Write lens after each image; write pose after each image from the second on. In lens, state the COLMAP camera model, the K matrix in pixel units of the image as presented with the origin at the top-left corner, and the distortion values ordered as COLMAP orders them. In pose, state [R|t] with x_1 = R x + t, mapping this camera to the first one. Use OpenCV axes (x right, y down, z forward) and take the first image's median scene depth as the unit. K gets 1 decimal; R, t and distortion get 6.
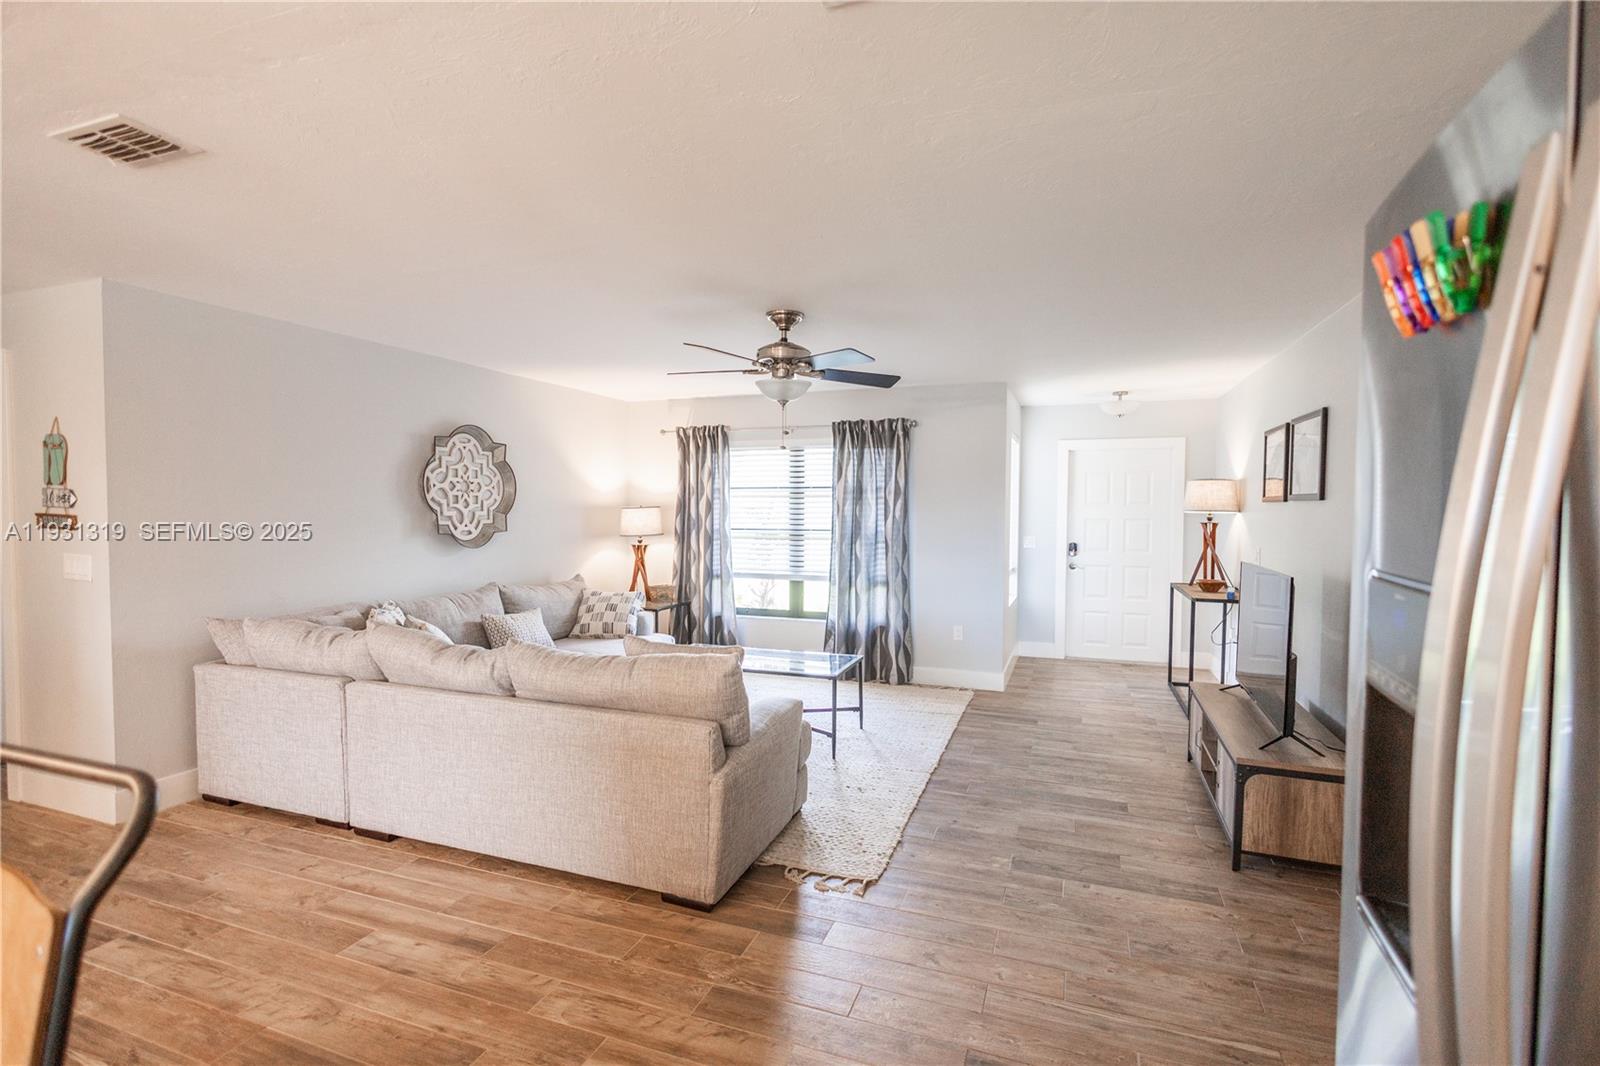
lens RADIAL K [[742.3, 0, 799.5], [0, 742.3, 534.9], [0, 0, 1]] dist [0.008153, -0.004969]
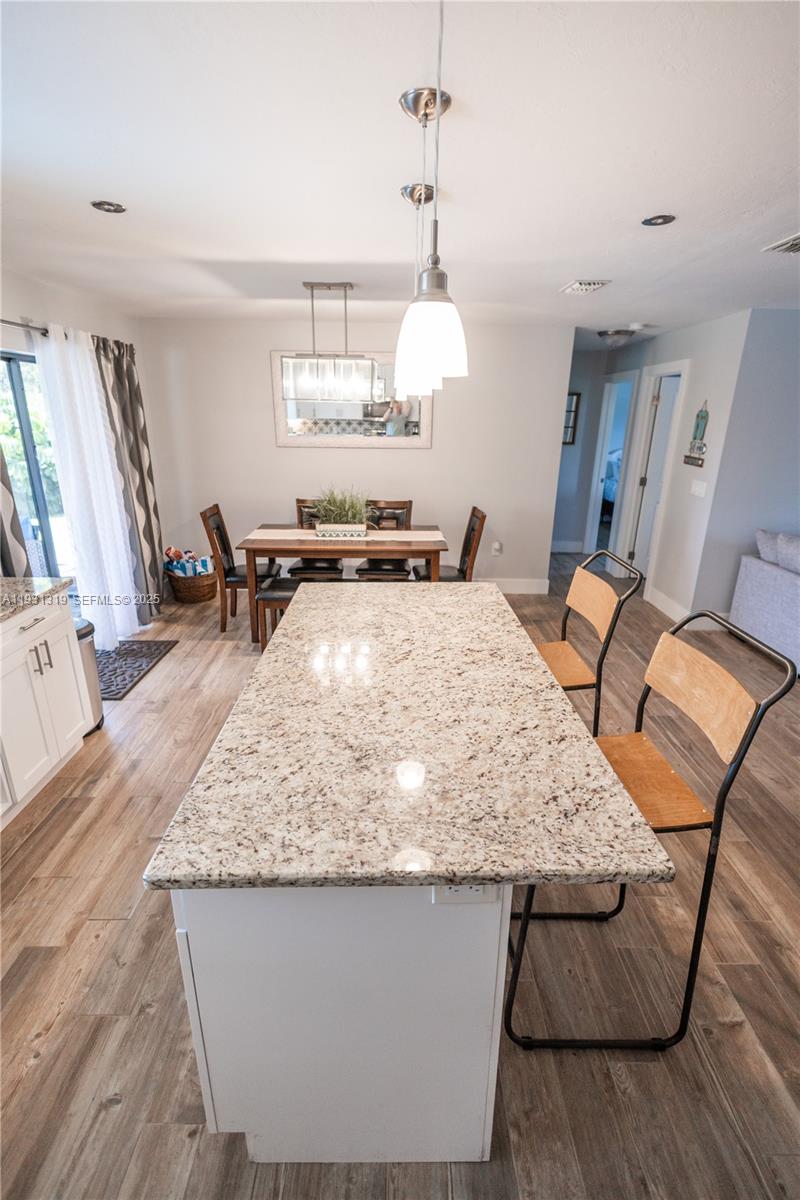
lens RADIAL K [[556.7, 0, 402.7], [0, 556.7, 597.9], [0, 0, 1]] dist [0.008153, -0.004969]
pose [[0.362508, 0.296815, -0.883453, 0.027973], [-0.048600, 0.952661, 0.300124, -0.051620], [0.930713, -0.065861, 0.359772, -0.115320]]
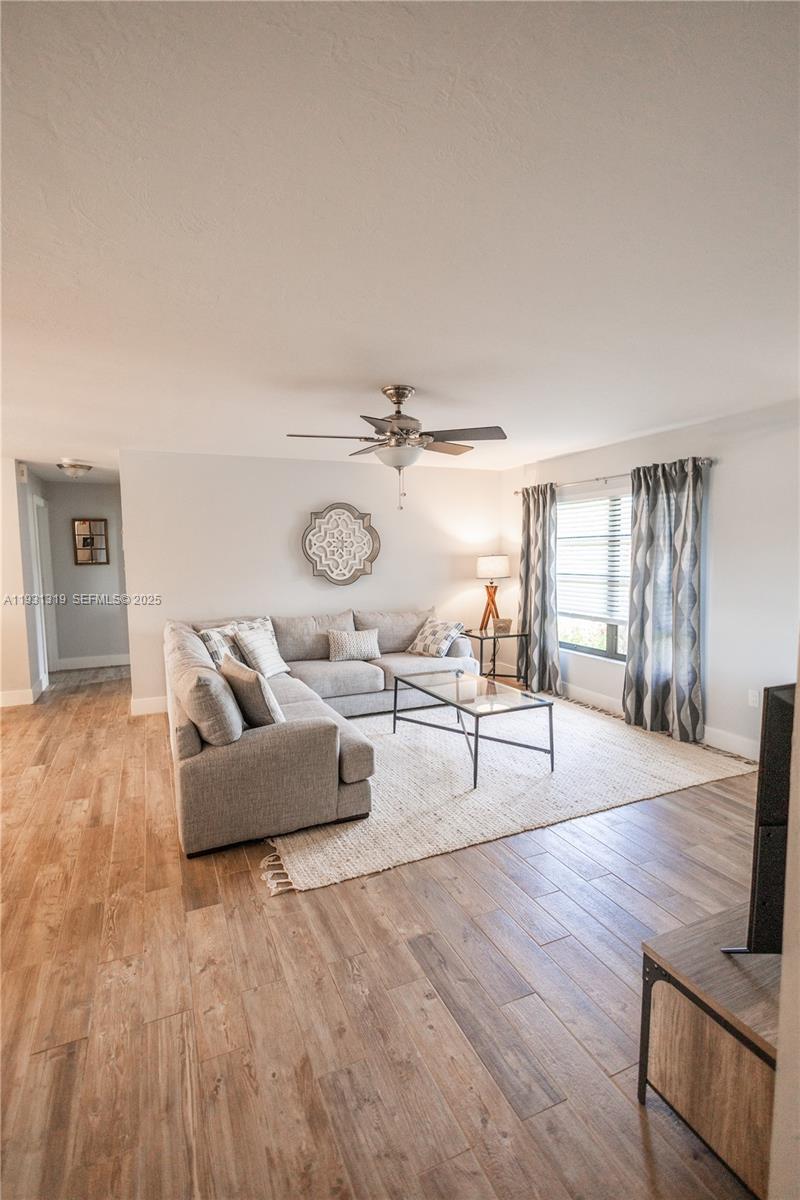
lens RADIAL K [[556.7, 0, 400.8], [0, 556.7, 600.4], [0, 0, 1]] dist [0.008153, -0.004969]
pose [[0.704874, 0.049844, -0.707580, 0.468112], [-0.012004, 0.998223, 0.058359, -0.019894], [0.709231, -0.032642, 0.704220, 0.305424]]
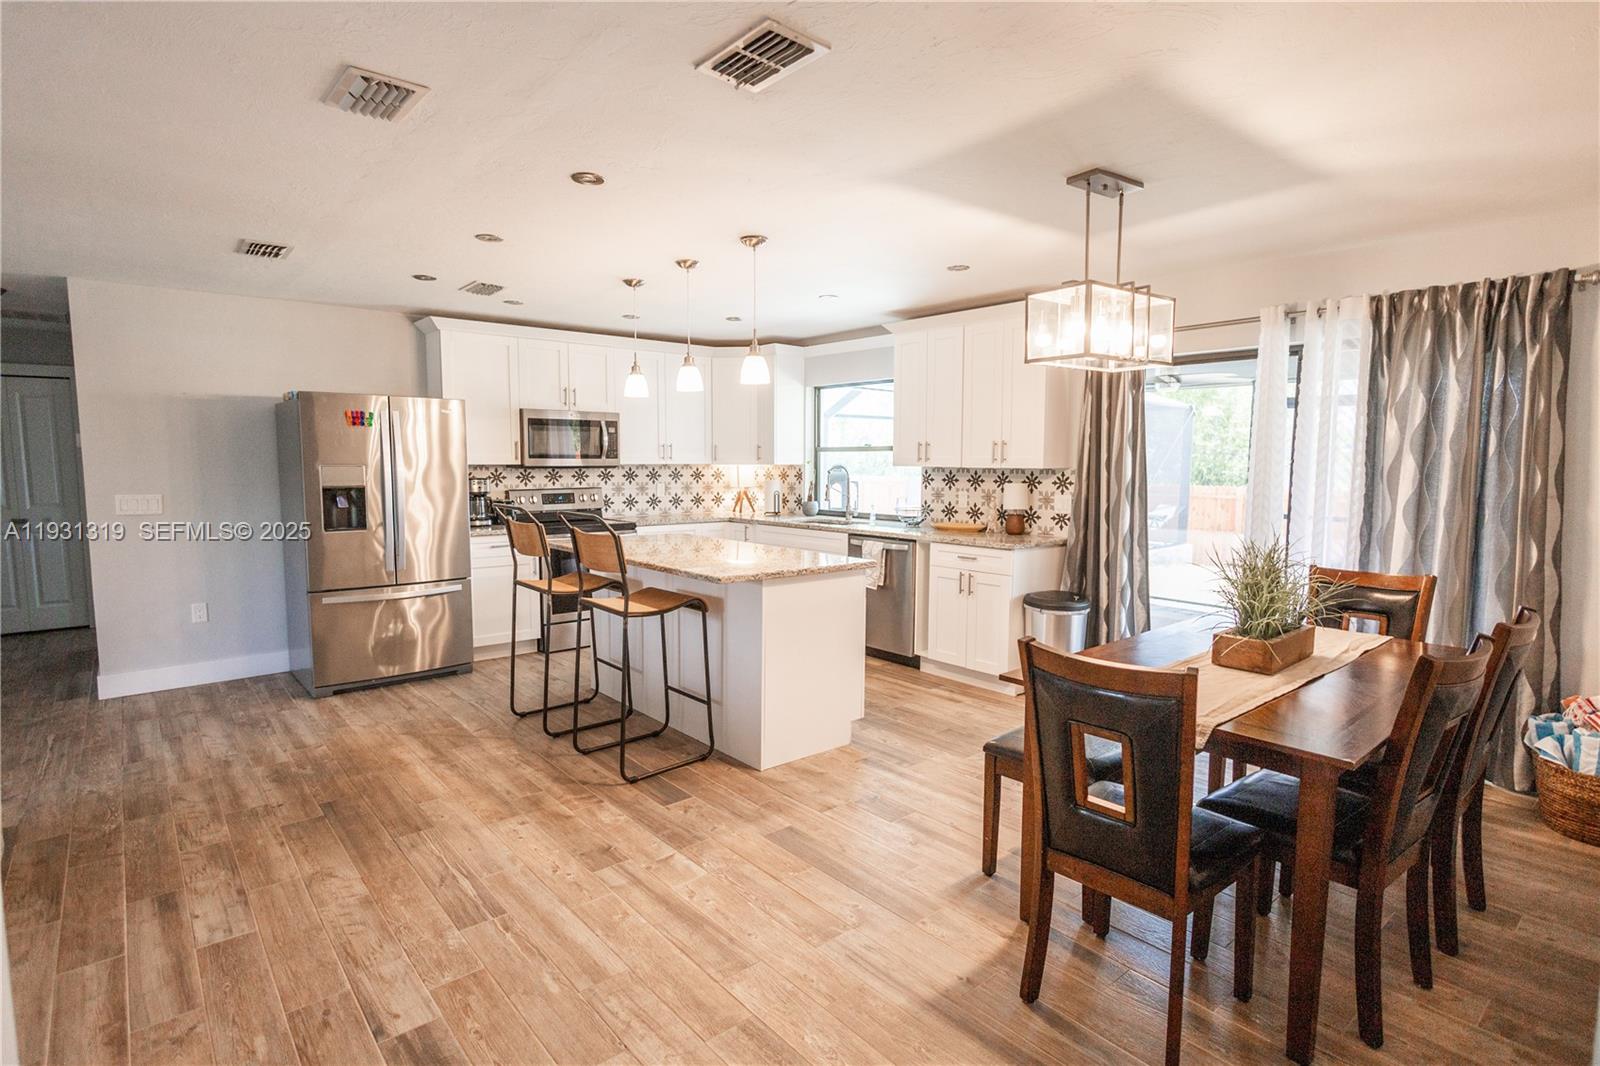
lens RADIAL K [[799.8, 0, 806.7], [0, 799.8, 526.4], [0, 0, 1]] dist [-0.000610, -0.001932]
pose [[-0.876995, -0.049416, 0.477952, -0.824478], [0.010840, 0.992410, 0.122496, -0.029577], [-0.480377, 0.112610, -0.869803, 0.725215]]
